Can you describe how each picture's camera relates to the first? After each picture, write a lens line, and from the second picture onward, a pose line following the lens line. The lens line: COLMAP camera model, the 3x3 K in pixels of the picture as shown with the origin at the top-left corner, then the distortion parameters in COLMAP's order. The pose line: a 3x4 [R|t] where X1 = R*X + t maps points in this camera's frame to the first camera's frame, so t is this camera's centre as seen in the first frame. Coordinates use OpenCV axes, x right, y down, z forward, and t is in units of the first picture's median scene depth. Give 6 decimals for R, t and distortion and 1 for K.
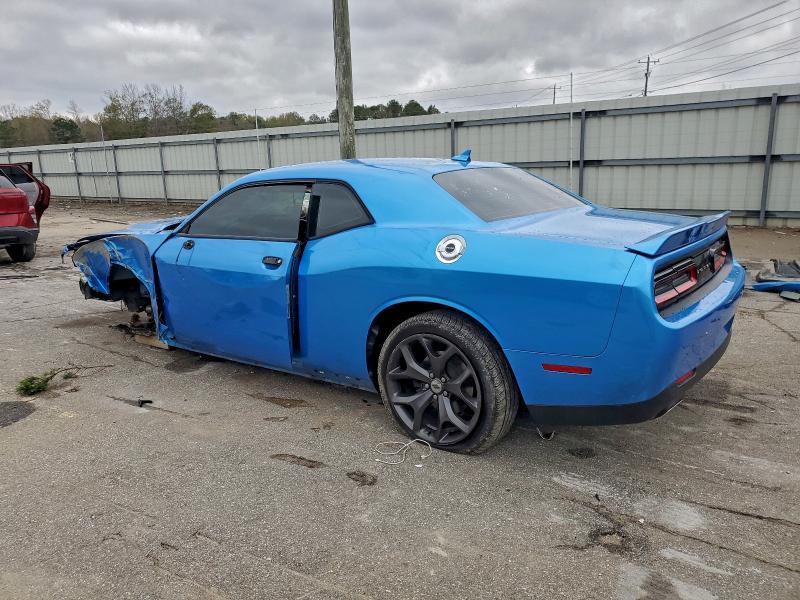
lens RADIAL K [[686.5, 0, 400.0], [0, 686.5, 300.0], [0, 0, 1]] dist [0.039573, -0.000338]
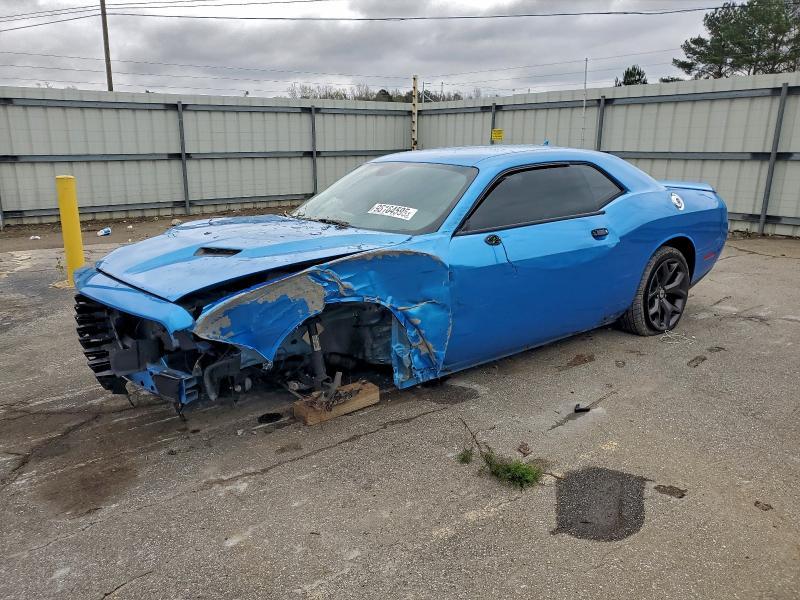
lens RADIAL K [[639.8, 0, 399.5], [0, 639.8, 321.7], [0, 0, 1]] dist [-0.011849, 0.011335]
pose [[0.208357, -0.232480, 0.950021, -0.885542], [0.195511, 0.961635, 0.192443, -0.124684], [-0.958312, 0.145643, 0.245816, 0.749943]]
